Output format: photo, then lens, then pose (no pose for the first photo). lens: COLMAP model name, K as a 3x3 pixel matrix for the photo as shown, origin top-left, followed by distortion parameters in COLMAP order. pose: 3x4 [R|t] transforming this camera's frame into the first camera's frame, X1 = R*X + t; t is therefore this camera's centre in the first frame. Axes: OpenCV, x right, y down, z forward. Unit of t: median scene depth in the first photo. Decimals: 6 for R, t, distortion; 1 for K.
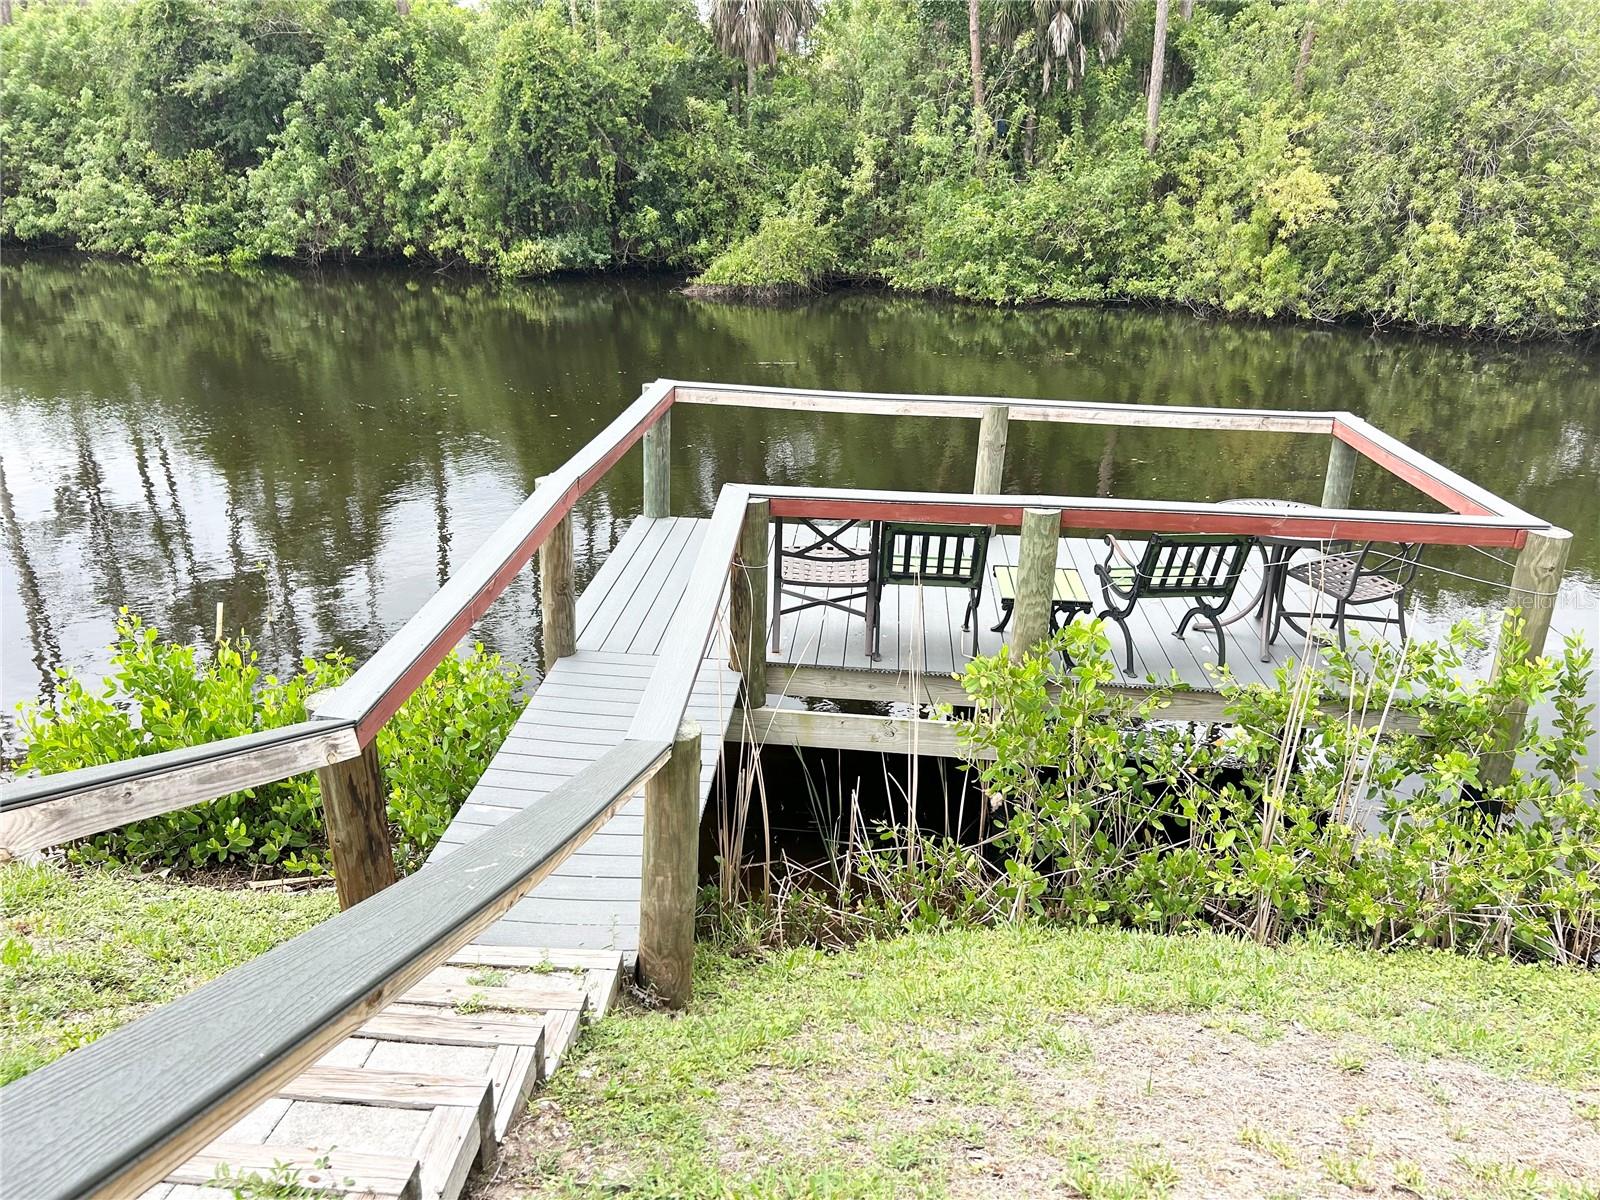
lens RADIAL K [[1199.6, 0, 791.8], [0, 1199.6, 610.7], [0, 0, 1]] dist [0.057244, -0.060581]
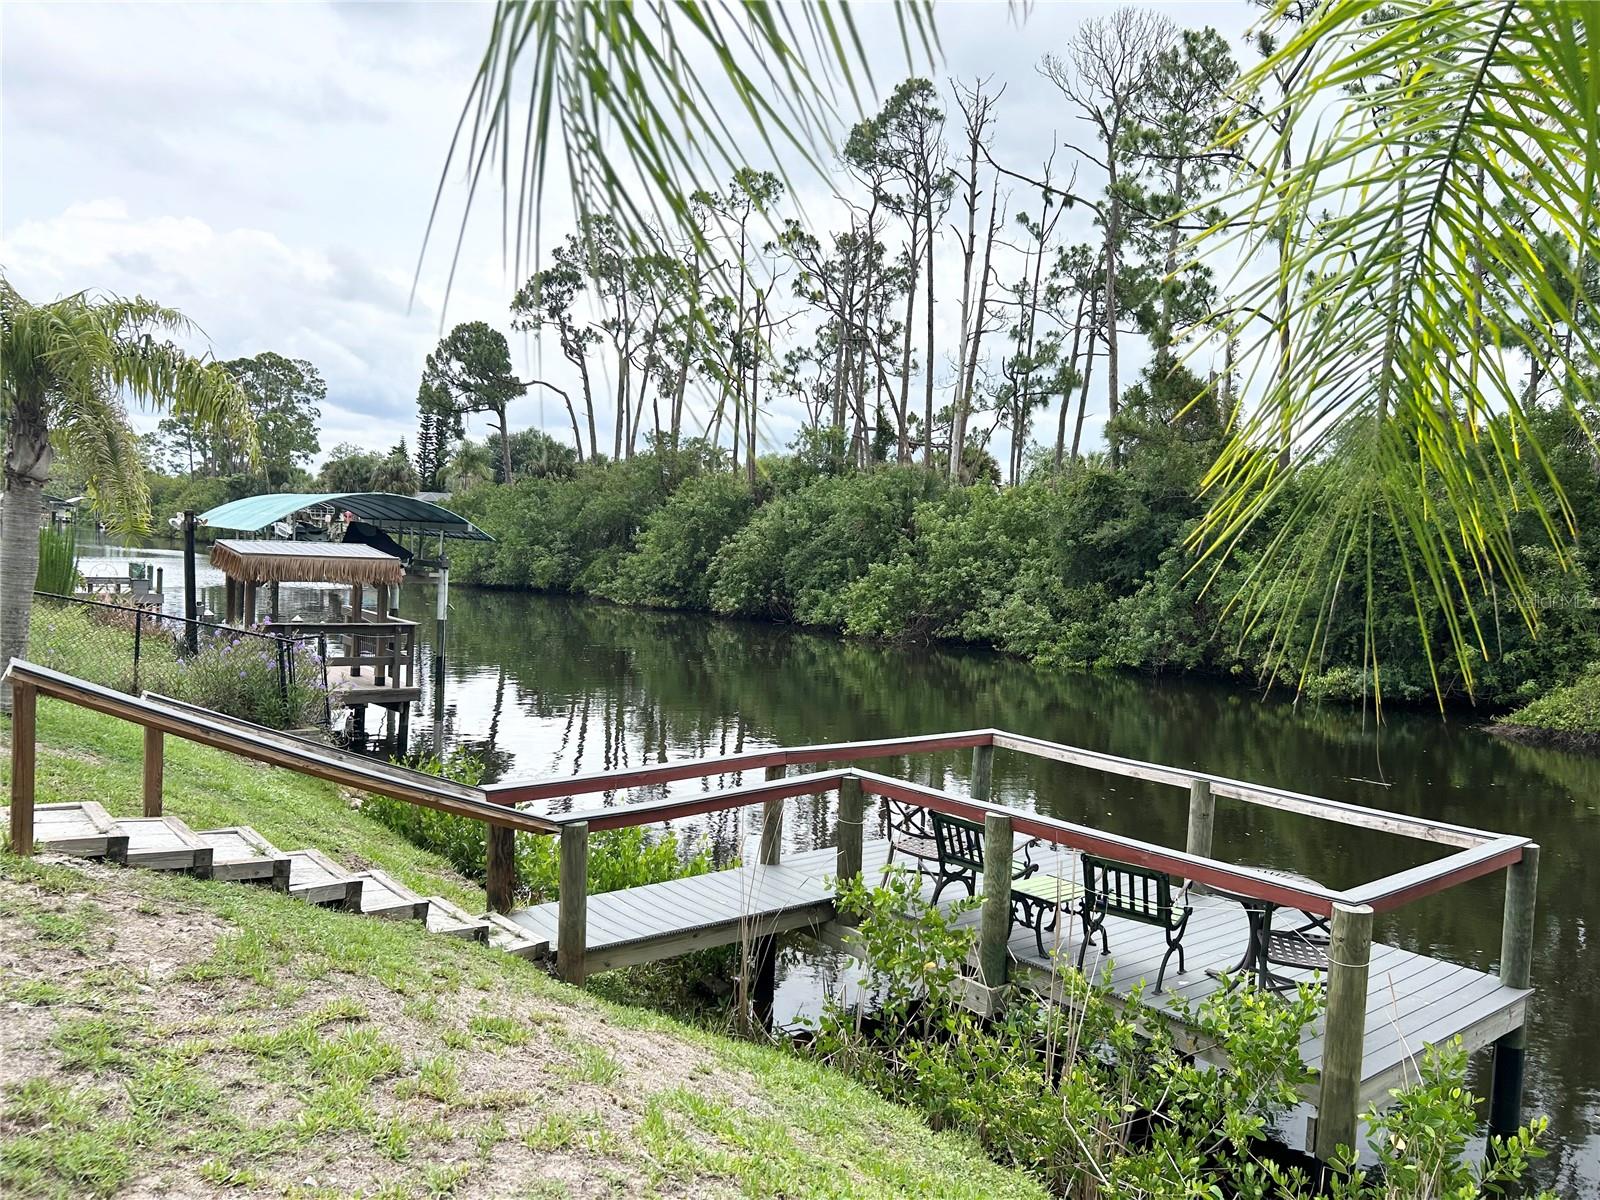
lens RADIAL K [[1199.6, 0, 784.2], [0, 1199.6, 611.5], [0, 0, 1]] dist [0.057244, -0.060581]
pose [[0.694918, 0.044342, -0.717721, 0.194699], [-0.283551, 0.934122, -0.216830, 0.014127], [0.660824, 0.354190, 0.661711, -0.037500]]
